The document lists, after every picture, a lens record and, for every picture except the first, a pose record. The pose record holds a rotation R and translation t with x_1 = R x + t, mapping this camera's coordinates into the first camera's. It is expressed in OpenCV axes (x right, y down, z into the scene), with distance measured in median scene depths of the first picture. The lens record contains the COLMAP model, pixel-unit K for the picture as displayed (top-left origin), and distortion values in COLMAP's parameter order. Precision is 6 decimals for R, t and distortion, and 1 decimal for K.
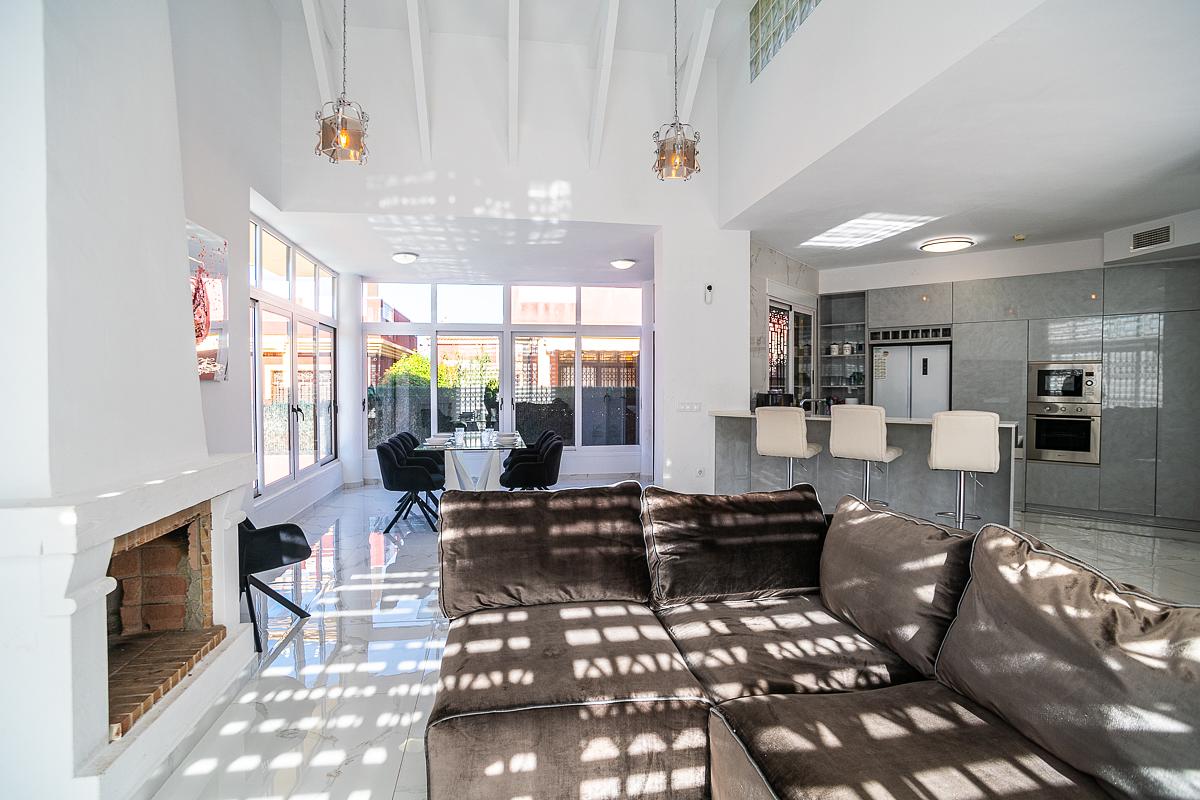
lens RADIAL K [[600.7, 0, 624.9], [0, 600.7, 395.8], [0, 0, 1]] dist [-0.063635, 0.000111]
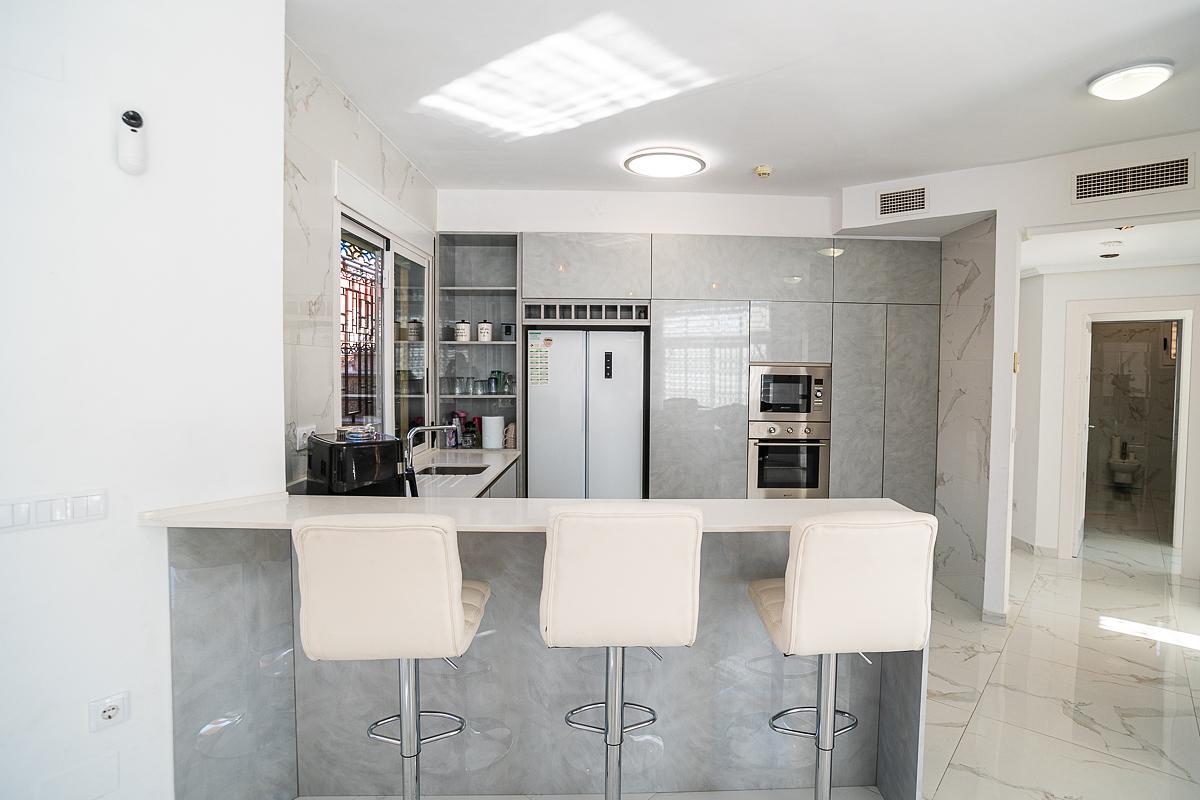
lens RADIAL K [[600.7, 0, 624.9], [0, 600.7, 395.8], [0, 0, 1]] dist [-0.063635, 0.000111]
pose [[0.783144, -0.014517, 0.621671, 0.121271], [-0.002559, 0.999644, 0.026567, -0.033069], [-0.621835, -0.022397, 0.782828, 0.476236]]
